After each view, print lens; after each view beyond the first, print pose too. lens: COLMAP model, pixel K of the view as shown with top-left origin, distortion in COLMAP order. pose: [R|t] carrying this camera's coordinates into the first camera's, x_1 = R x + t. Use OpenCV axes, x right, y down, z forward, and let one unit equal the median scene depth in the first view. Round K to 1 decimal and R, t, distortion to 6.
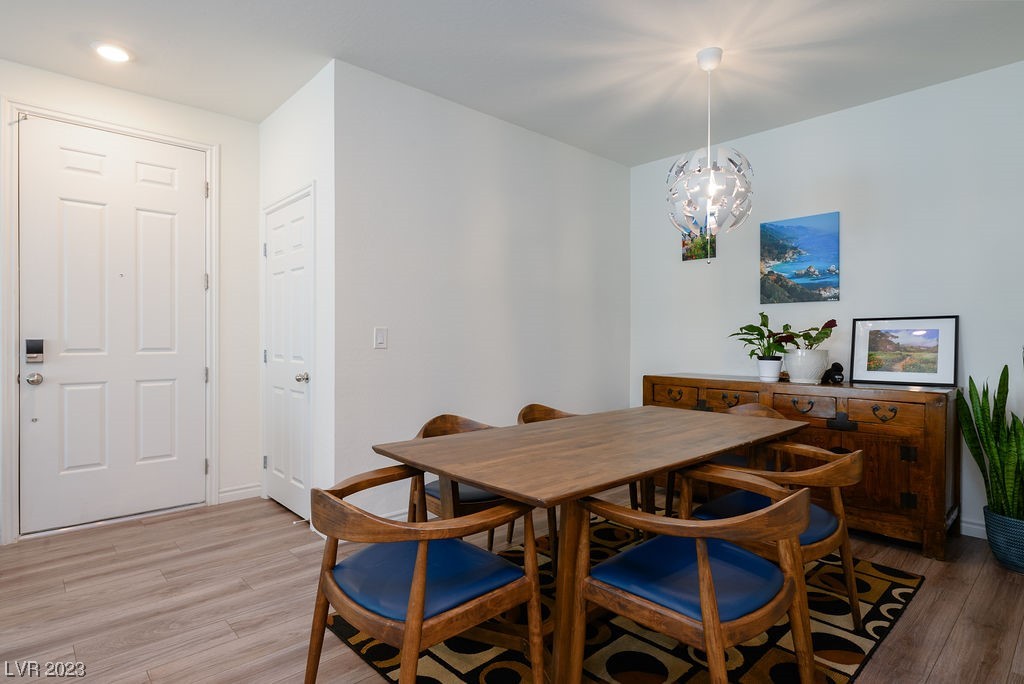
lens RADIAL K [[538.4, 0, 558.1], [0, 538.4, 338.4], [0, 0, 1]] dist [-0.000935, 0.000406]
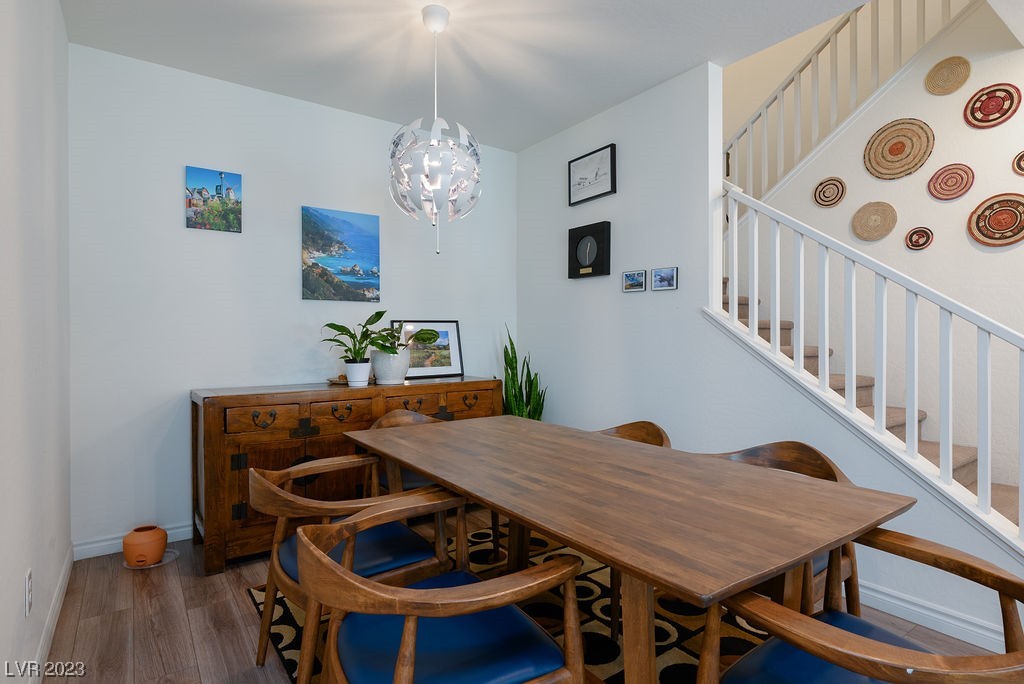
lens RADIAL K [[520.7, 0, 511.2], [0, 520.7, 340.2], [0, 0, 1]] dist [-0.002767, -0.000830]
pose [[0.183099, -0.005666, 0.983078, -0.402619], [0.006683, 0.999967, 0.004519, -0.000317], [-0.983072, 0.005742, 0.183131, 0.551475]]
